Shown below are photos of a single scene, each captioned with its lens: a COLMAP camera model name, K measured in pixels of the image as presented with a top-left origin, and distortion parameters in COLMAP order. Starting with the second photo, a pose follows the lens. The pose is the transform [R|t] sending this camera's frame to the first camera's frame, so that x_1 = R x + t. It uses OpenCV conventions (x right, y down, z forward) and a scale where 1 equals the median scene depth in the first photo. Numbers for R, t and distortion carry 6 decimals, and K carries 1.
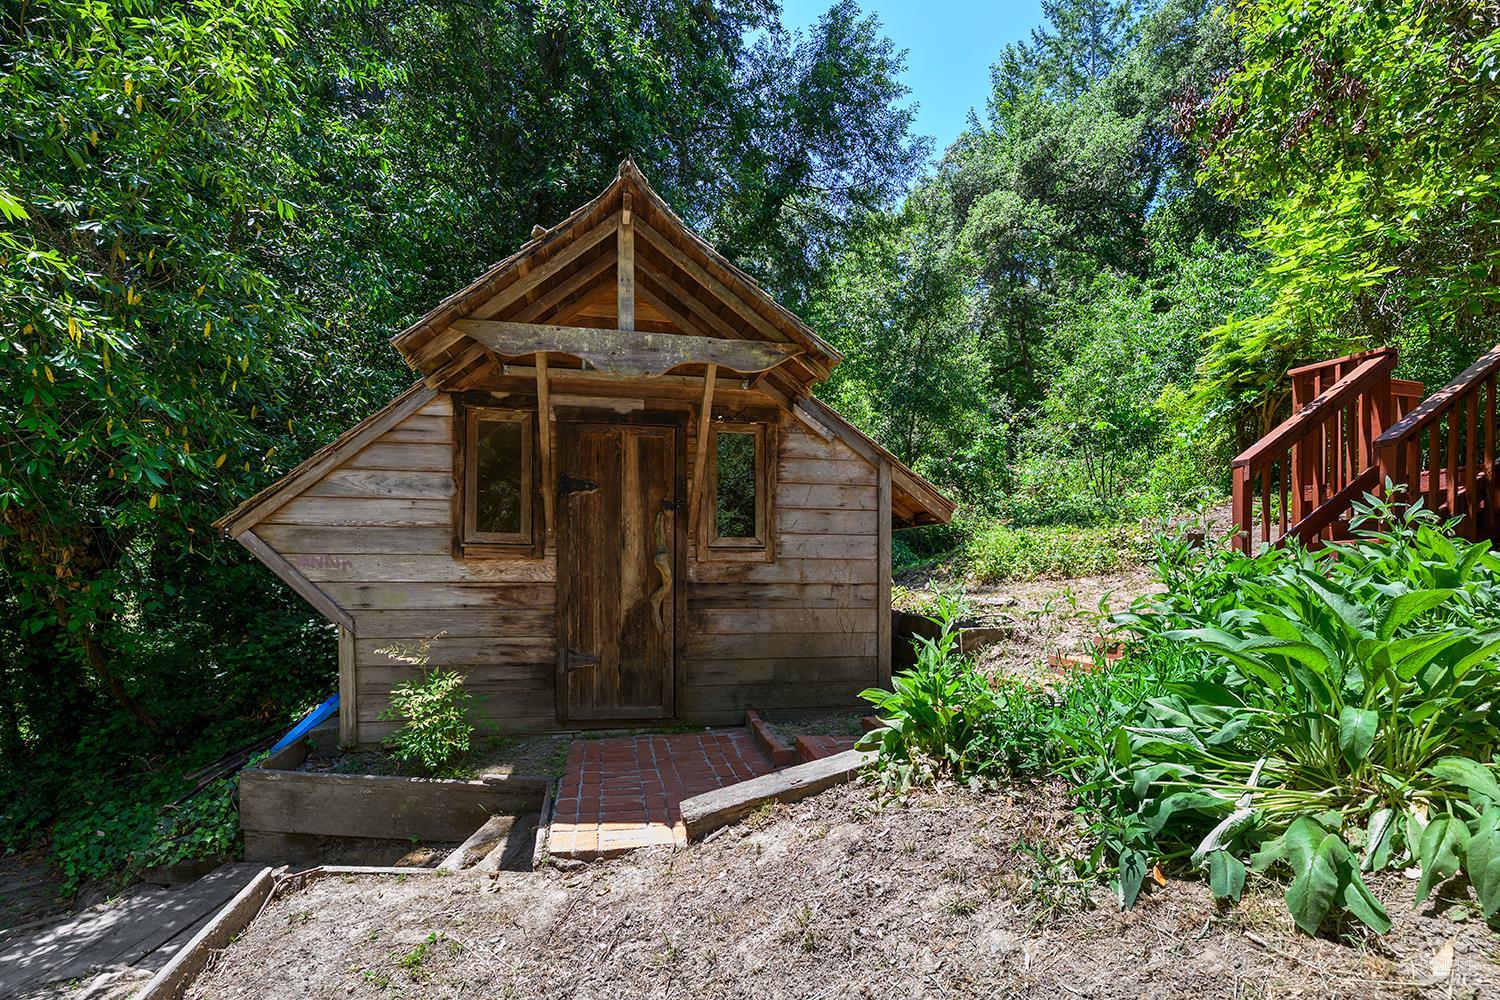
lens RADIAL K [[706.1, 0, 760.3], [0, 706.1, 539.7], [0, 0, 1]] dist [-0.003673, 0.000097]
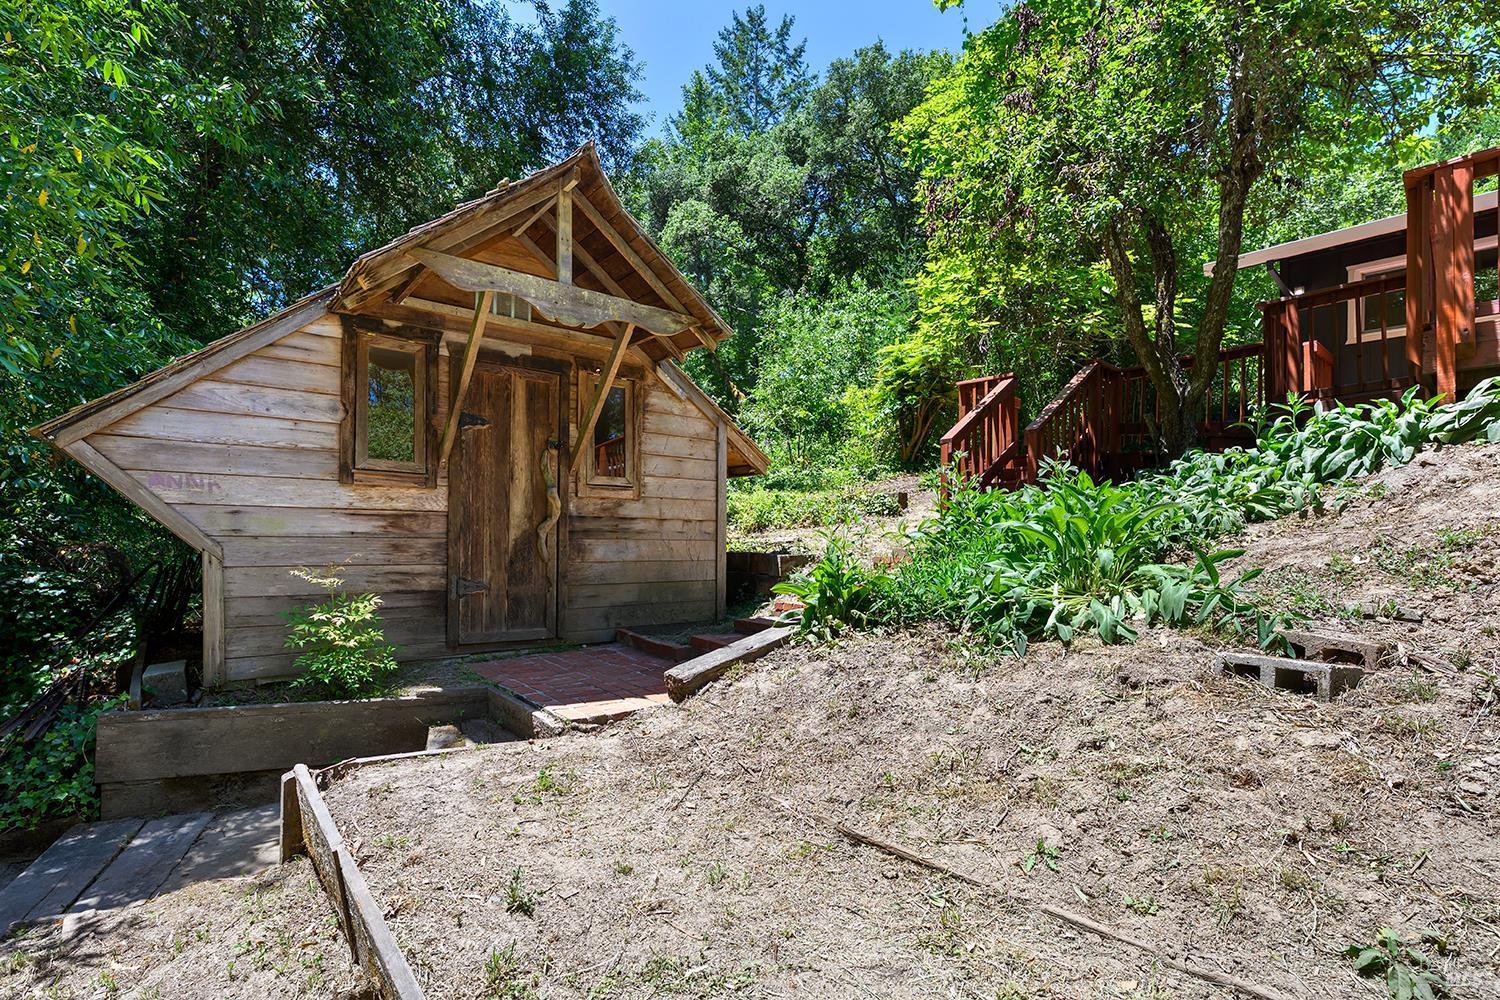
lens RADIAL K [[706.1, 0, 749.5], [0, 706.1, 508.8], [0, 0, 1]] dist [-0.003673, 0.000097]
pose [[0.886418, 0.020743, 0.462421, -0.377253], [-0.012807, 0.999712, -0.020294, 0.071743], [-0.462708, 0.012067, 0.886428, -0.118949]]
